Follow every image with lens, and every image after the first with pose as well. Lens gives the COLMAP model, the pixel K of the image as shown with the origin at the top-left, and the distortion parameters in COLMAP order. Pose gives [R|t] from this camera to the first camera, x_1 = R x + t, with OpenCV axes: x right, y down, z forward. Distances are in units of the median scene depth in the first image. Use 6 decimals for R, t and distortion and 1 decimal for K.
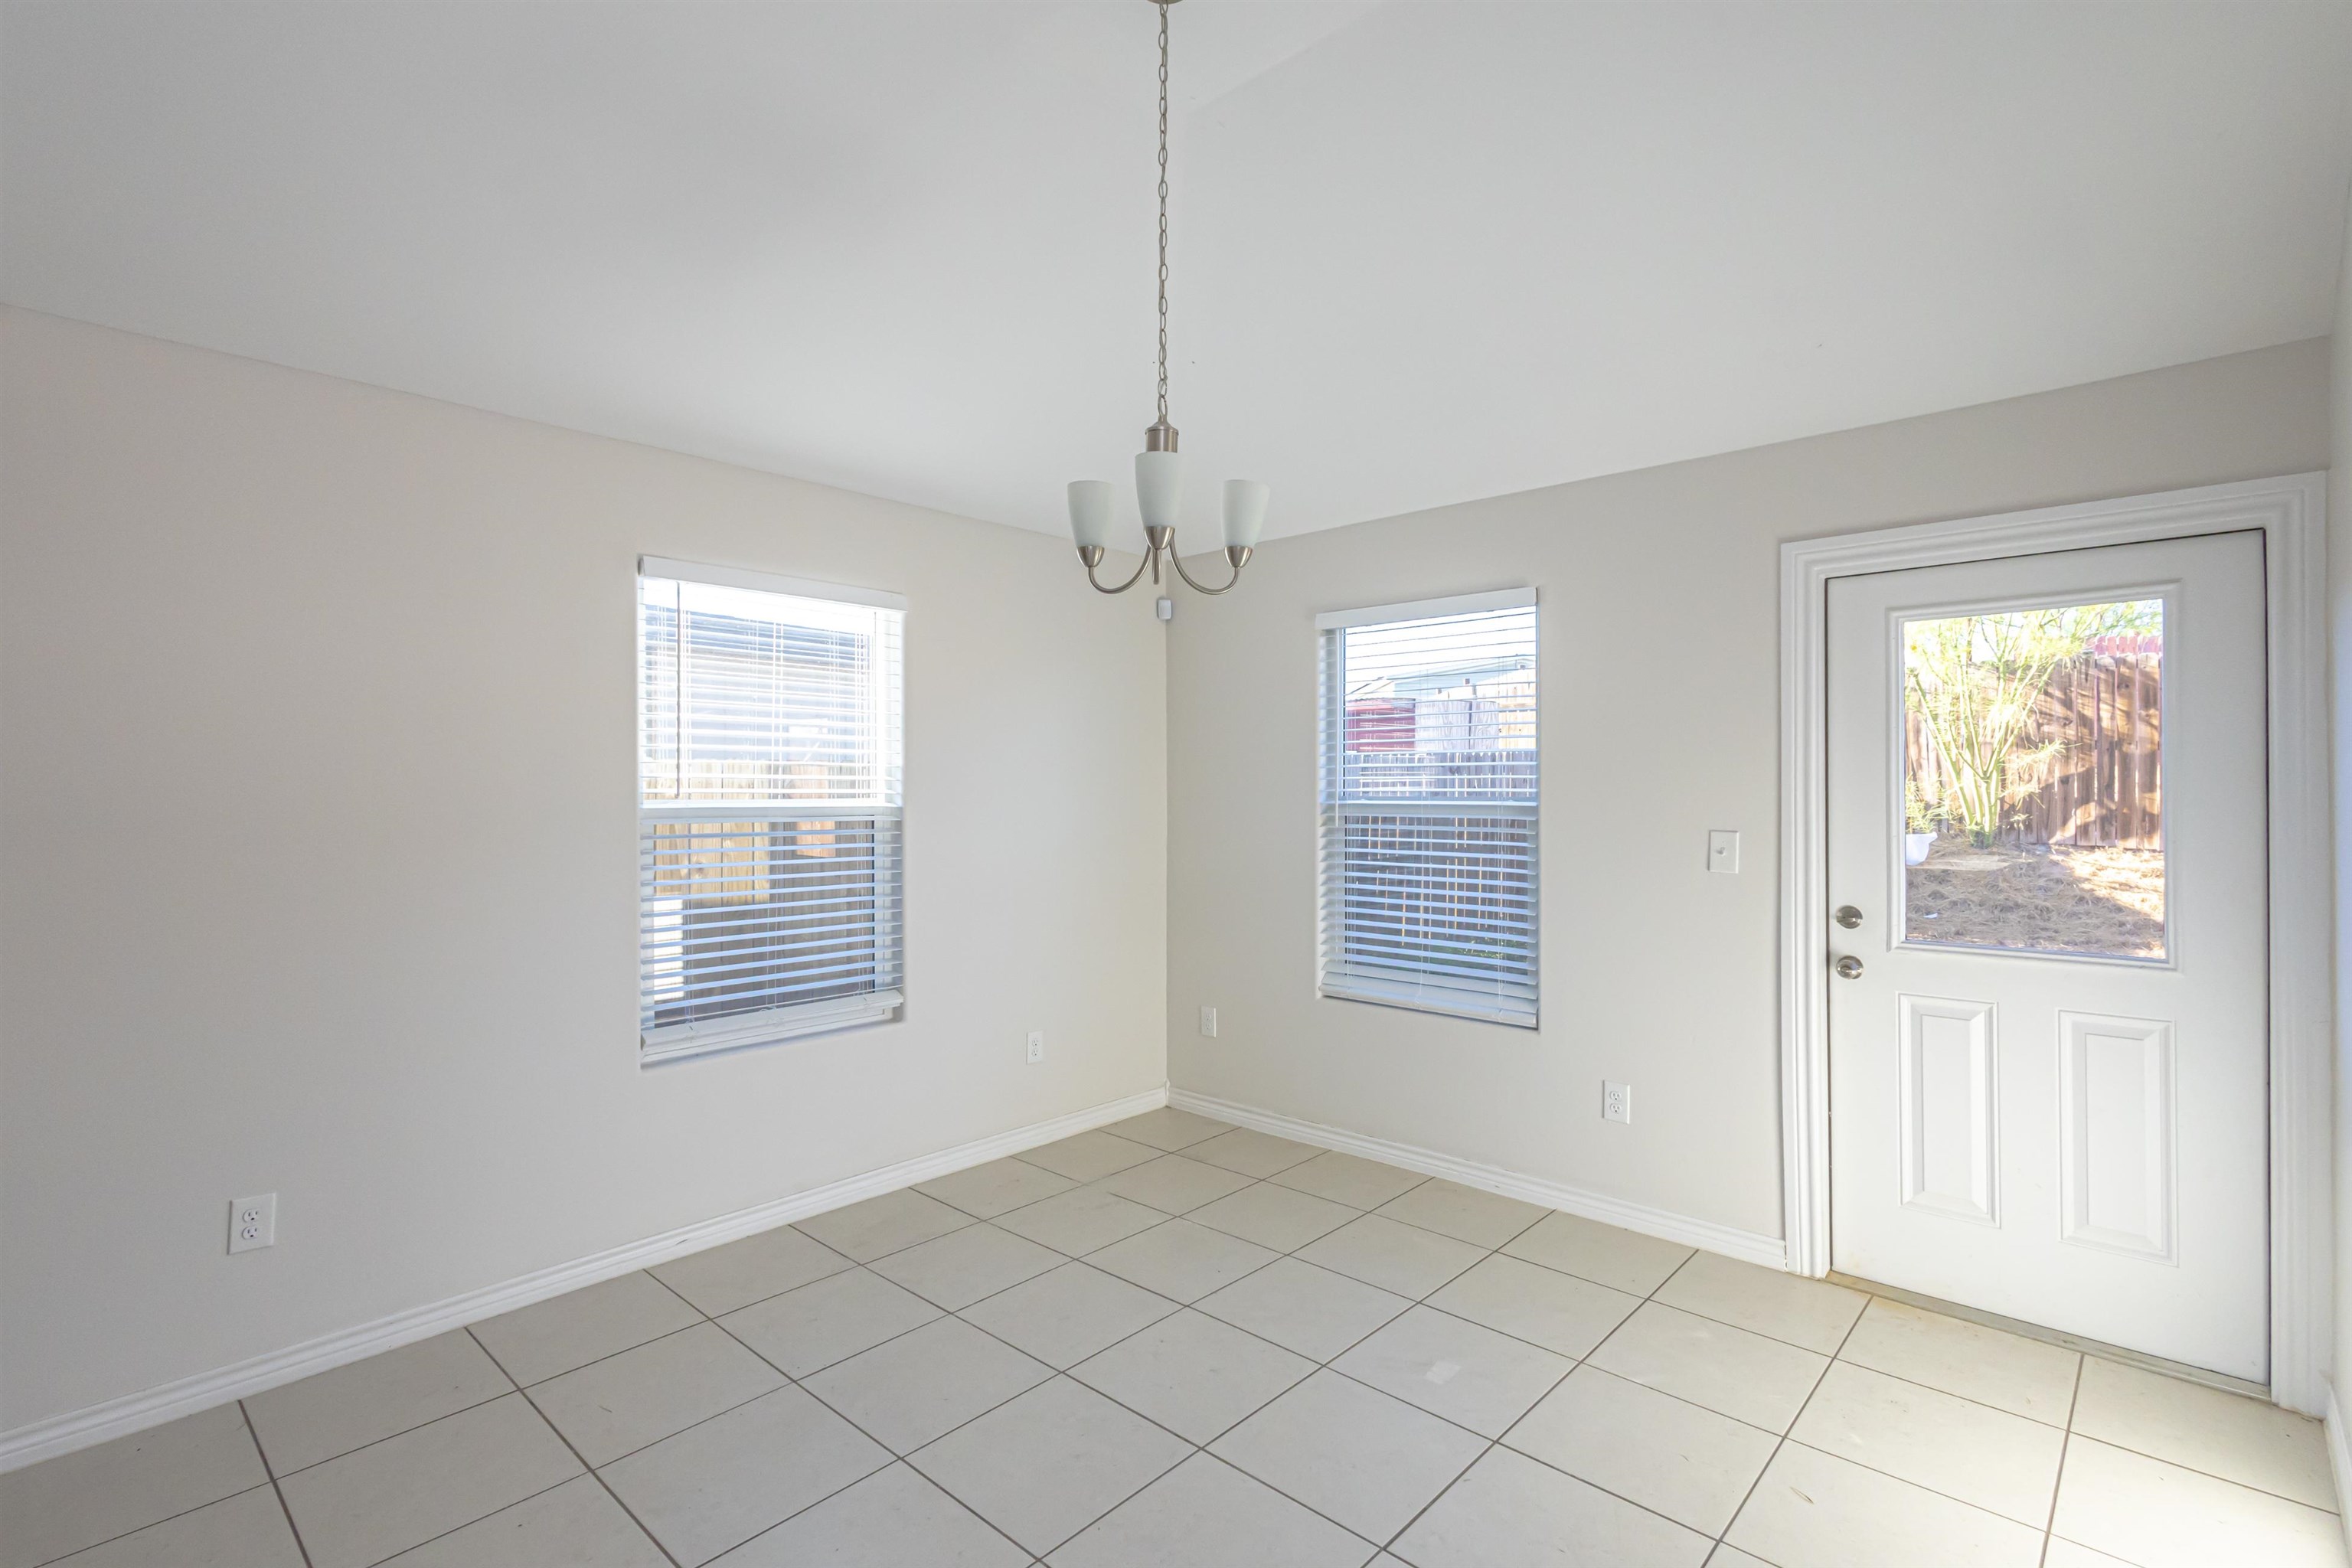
lens RADIAL K [[1085.7, 0, 1162.6], [0, 1085.7, 777.2], [0, 0, 1]] dist [0.008780, -0.000425]
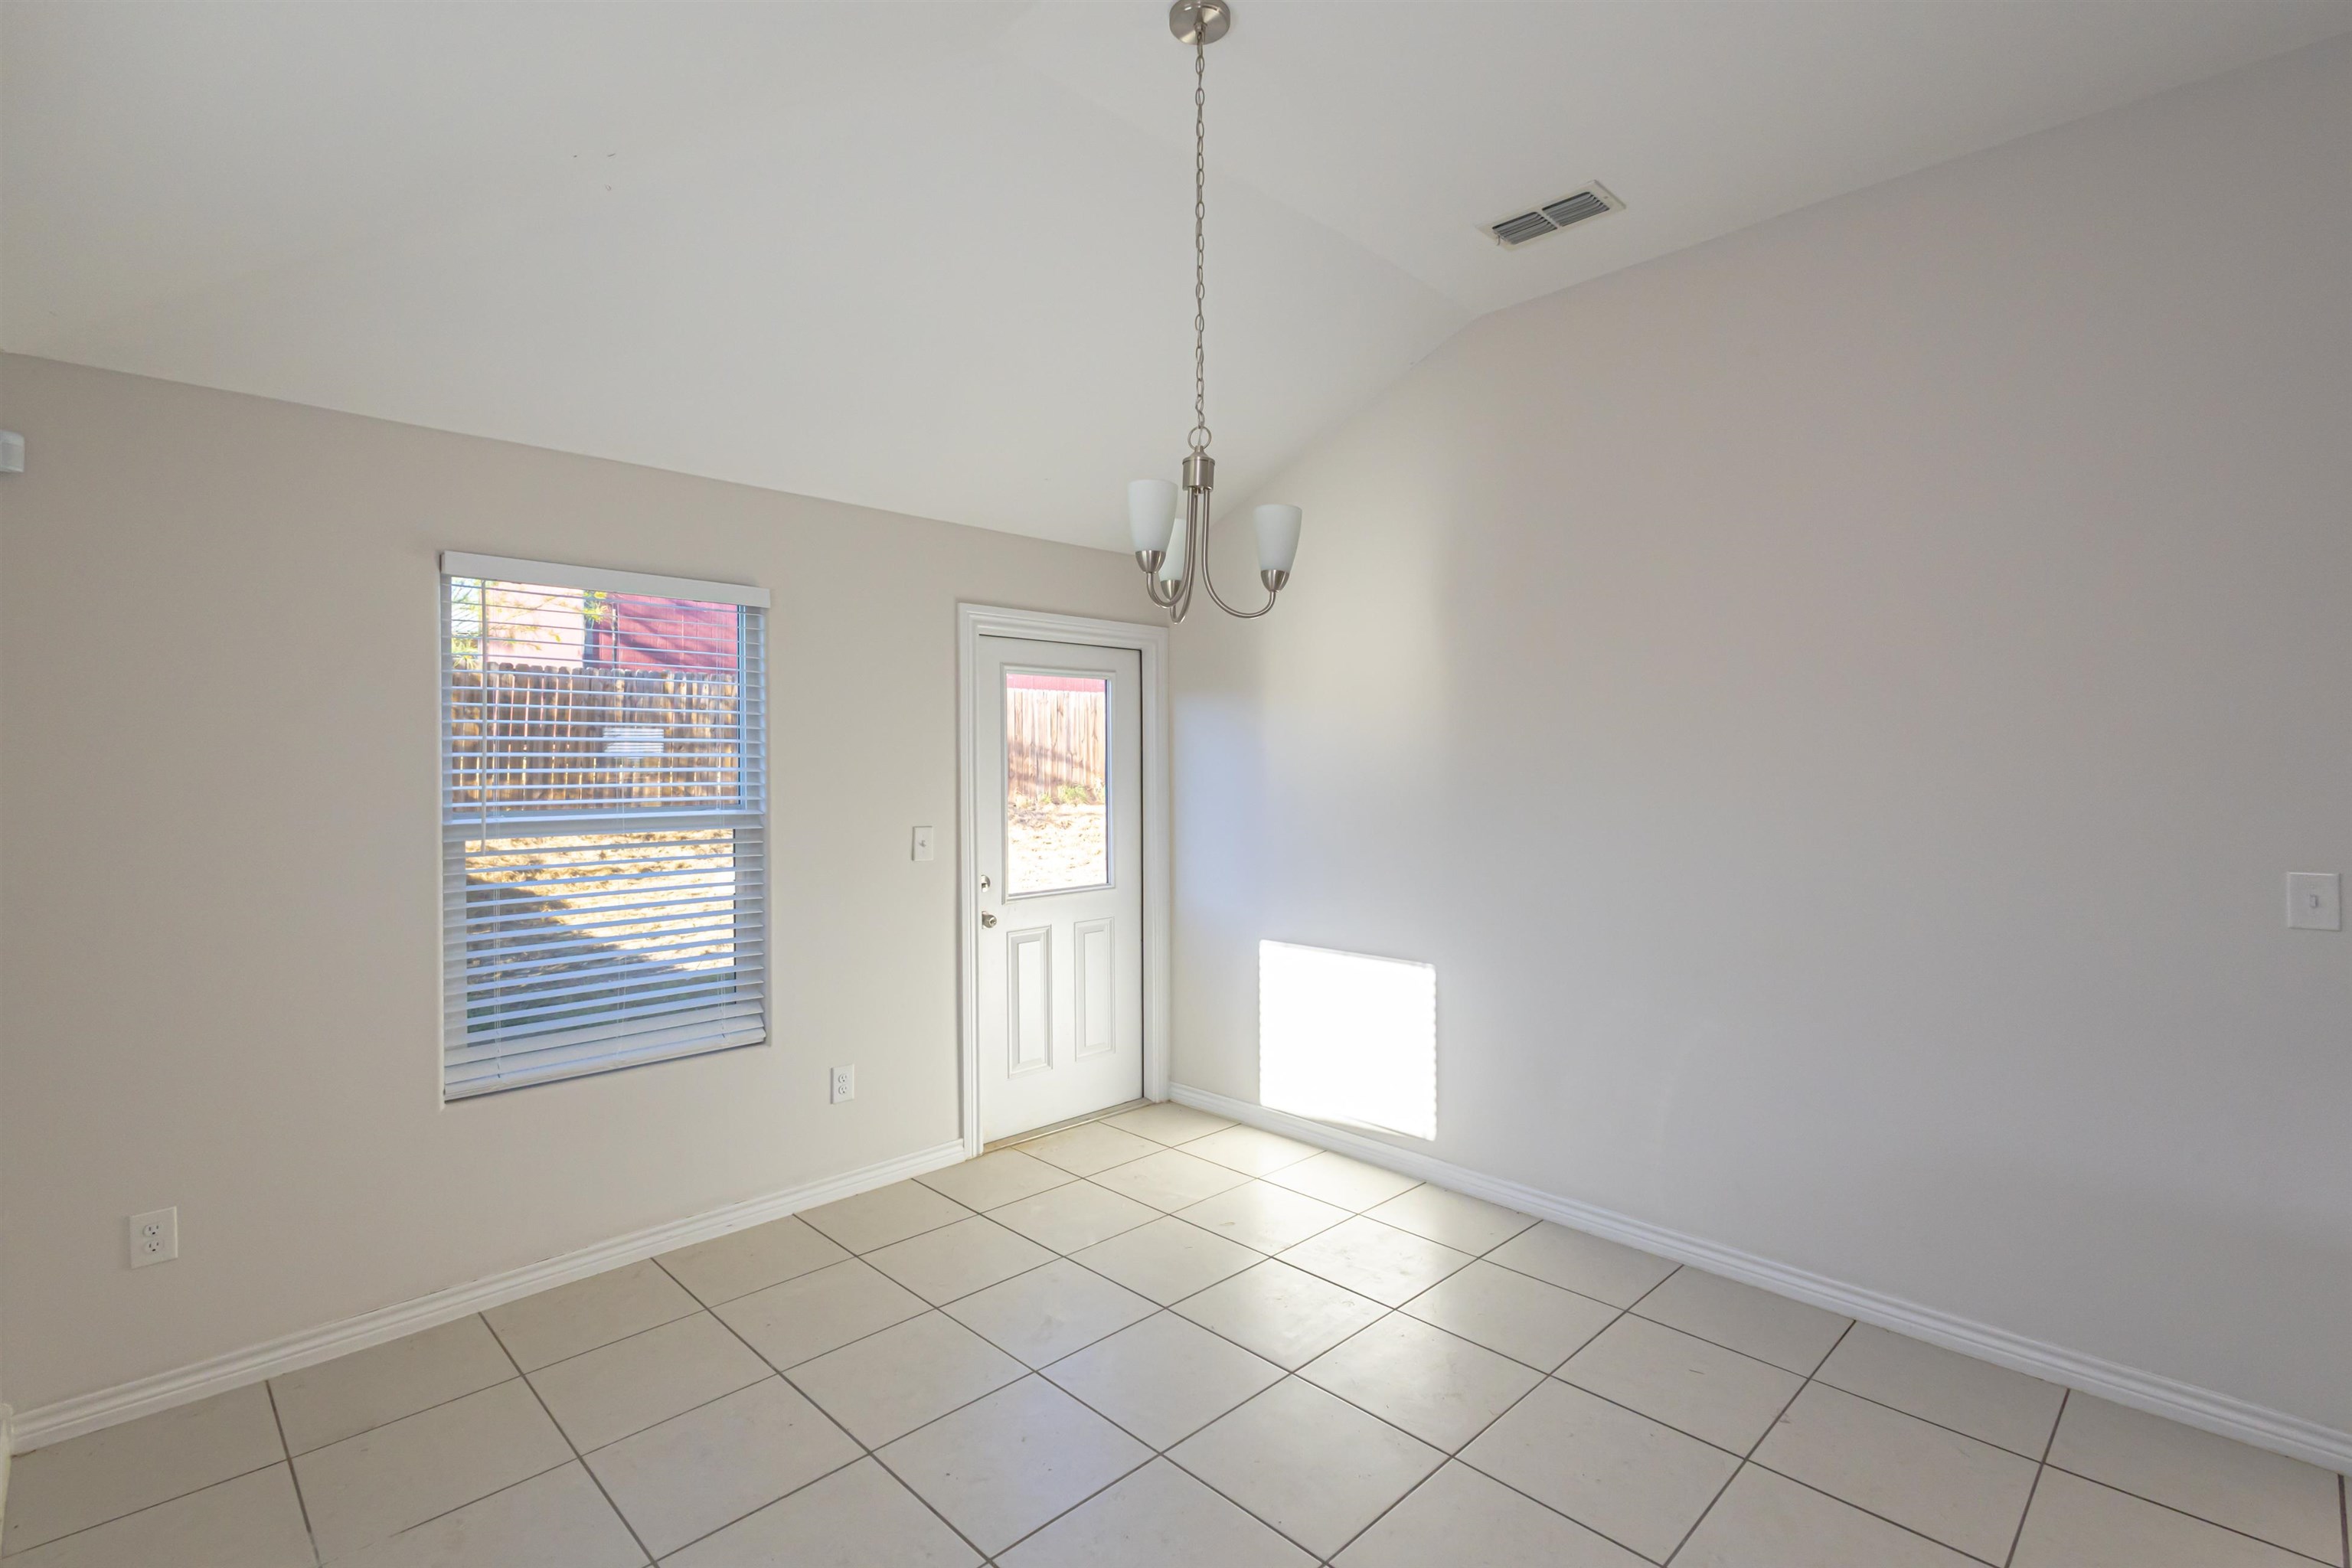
lens RADIAL K [[1085.7, 0, 1181.9], [0, 1085.7, 771.1], [0, 0, 1]] dist [0.008780, -0.000425]
pose [[0.045121, -0.004596, 0.998971, -0.584196], [-0.003065, 0.999984, 0.004739, -0.017119], [-0.998977, -0.003275, 0.045106, 0.555164]]
